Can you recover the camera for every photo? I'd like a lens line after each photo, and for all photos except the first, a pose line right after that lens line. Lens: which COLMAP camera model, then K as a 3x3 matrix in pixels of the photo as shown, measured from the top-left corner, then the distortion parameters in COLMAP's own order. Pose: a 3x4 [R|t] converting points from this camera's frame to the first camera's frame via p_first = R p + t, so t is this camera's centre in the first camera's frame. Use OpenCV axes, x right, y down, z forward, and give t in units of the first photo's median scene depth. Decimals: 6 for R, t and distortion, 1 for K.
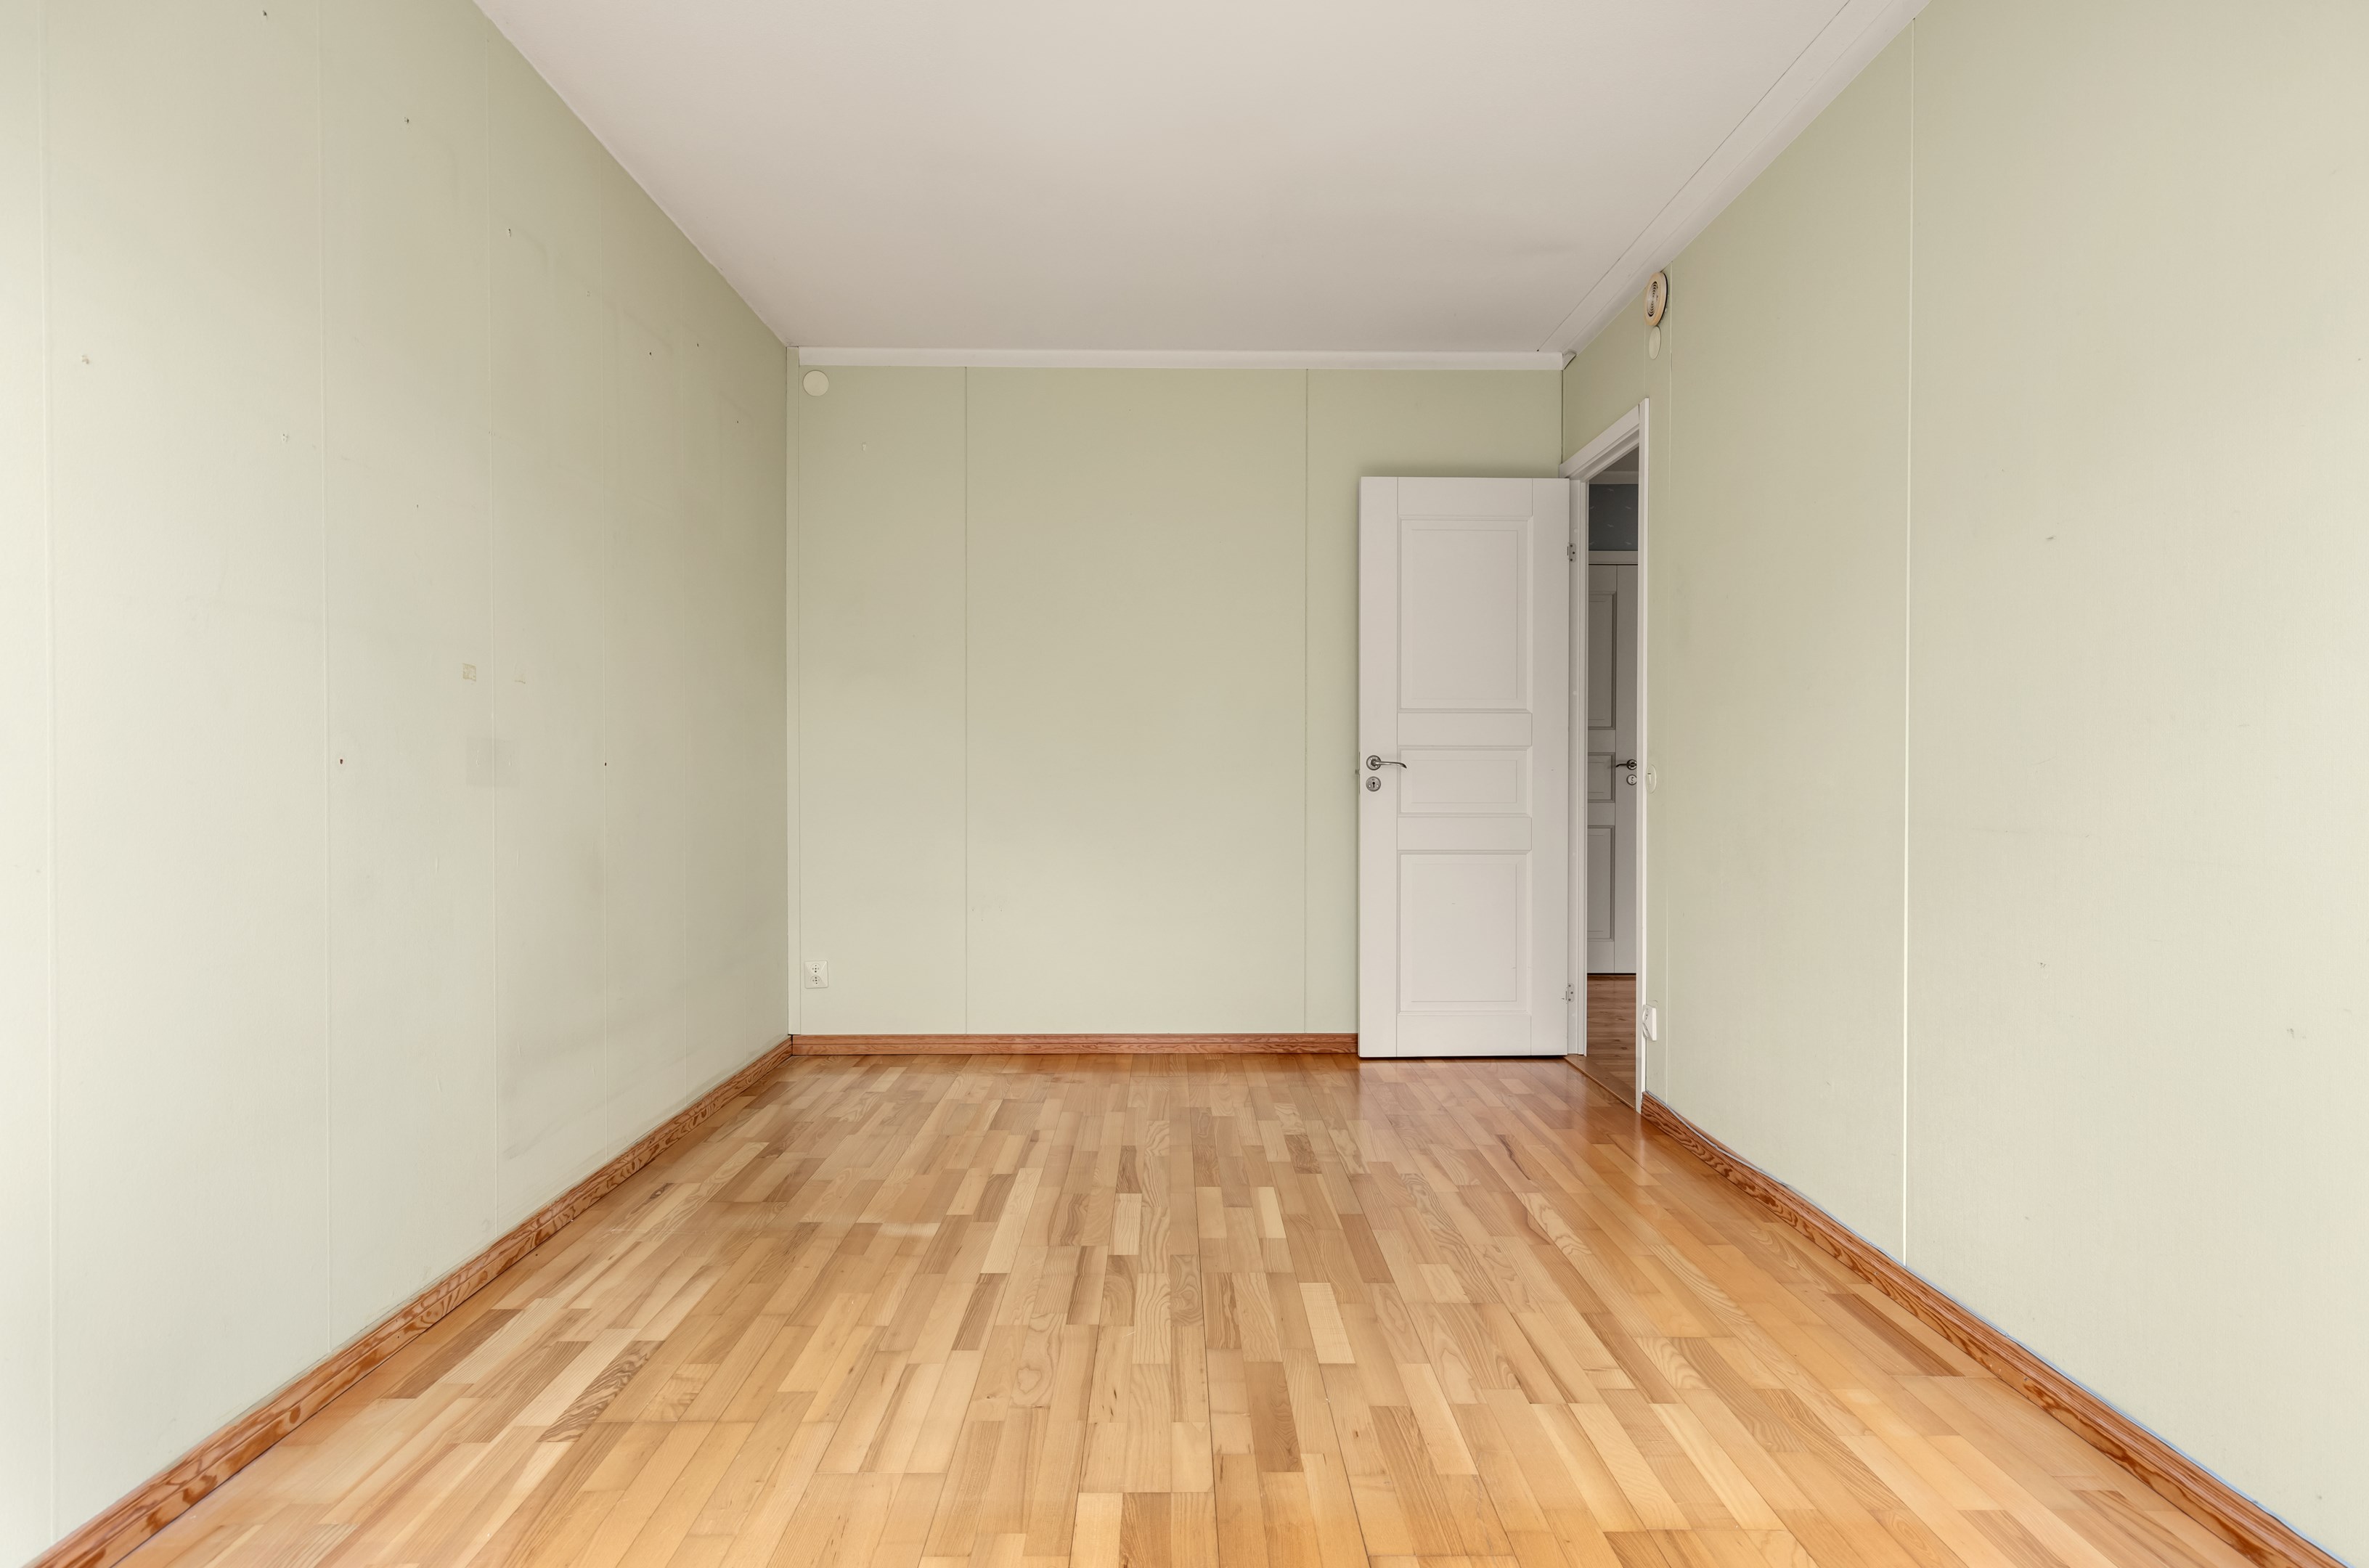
lens RADIAL K [[1283.1, 0, 1185.7], [0, 1283.1, 779.9], [0, 0, 1]] dist [0.002489, -0.000466]
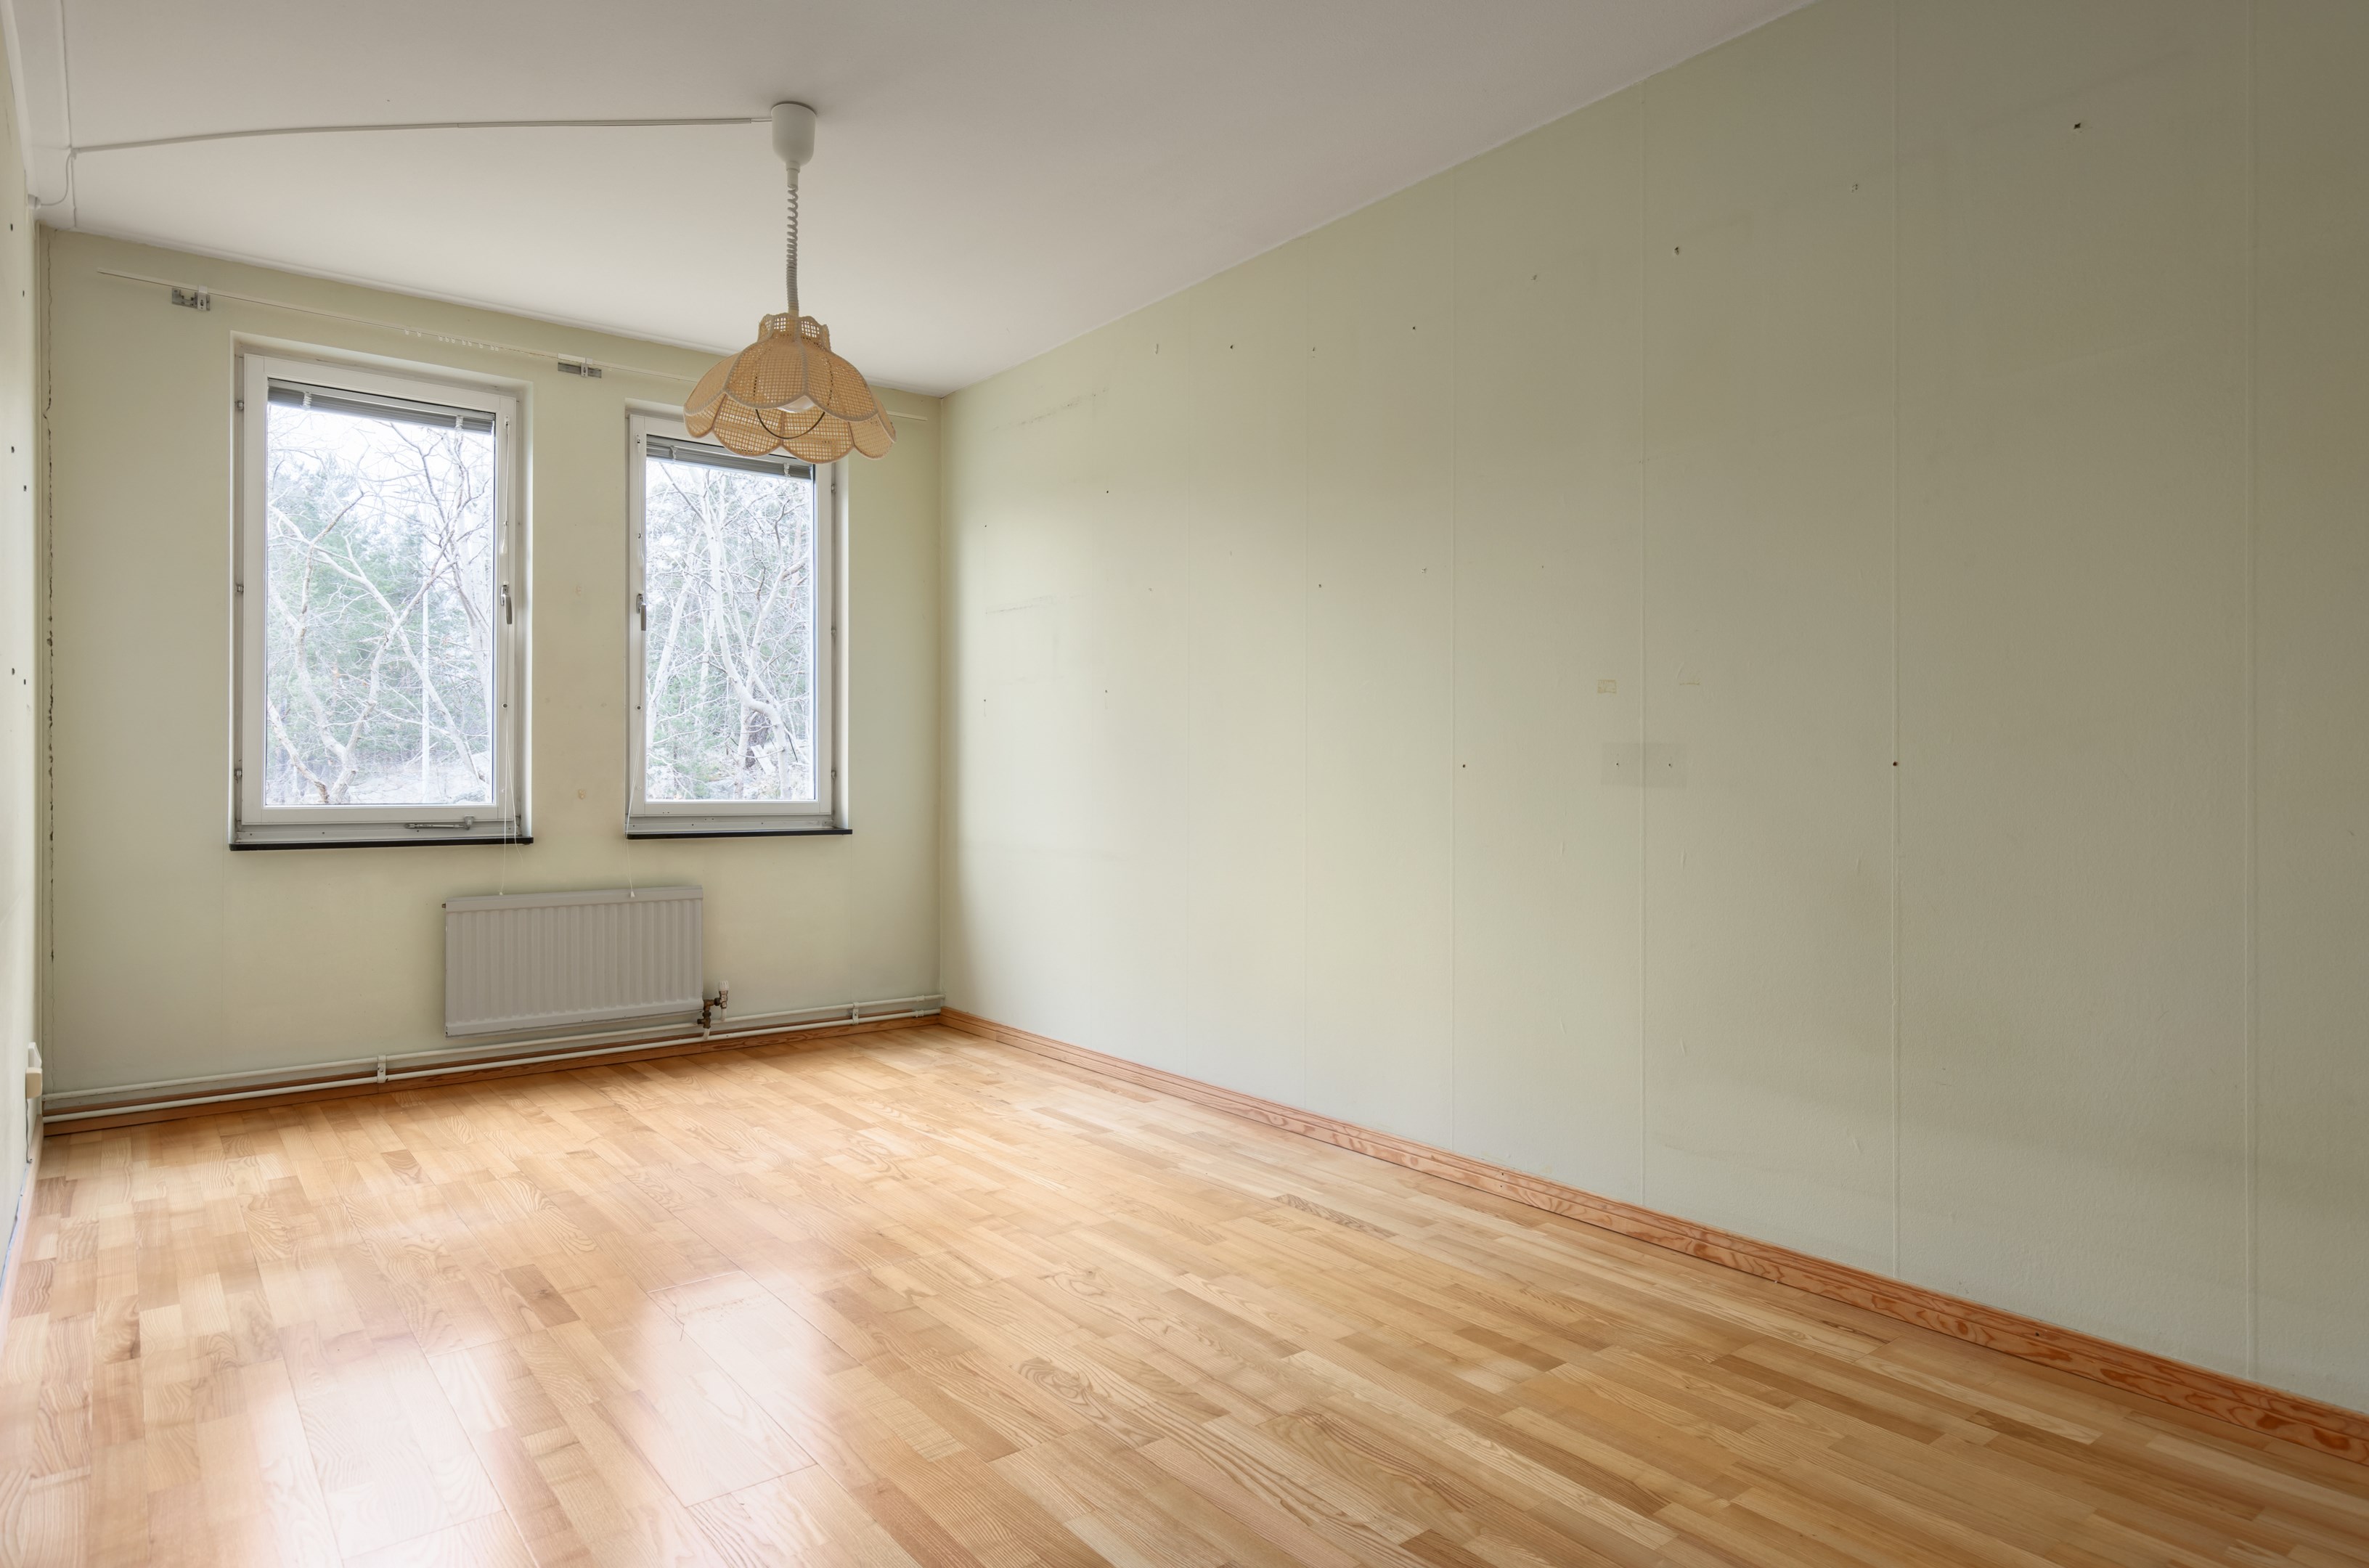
lens RADIAL K [[1357.3, 0, 1184.8], [0, 1357.3, 782.1], [0, 0, 1]] dist [0.013275, -0.000042]
pose [[-0.784846, 0.007389, -0.619646, 0.448439], [-0.003158, 0.999868, 0.015923, -0.015204], [0.619682, 0.014454, -0.784720, 1.576971]]
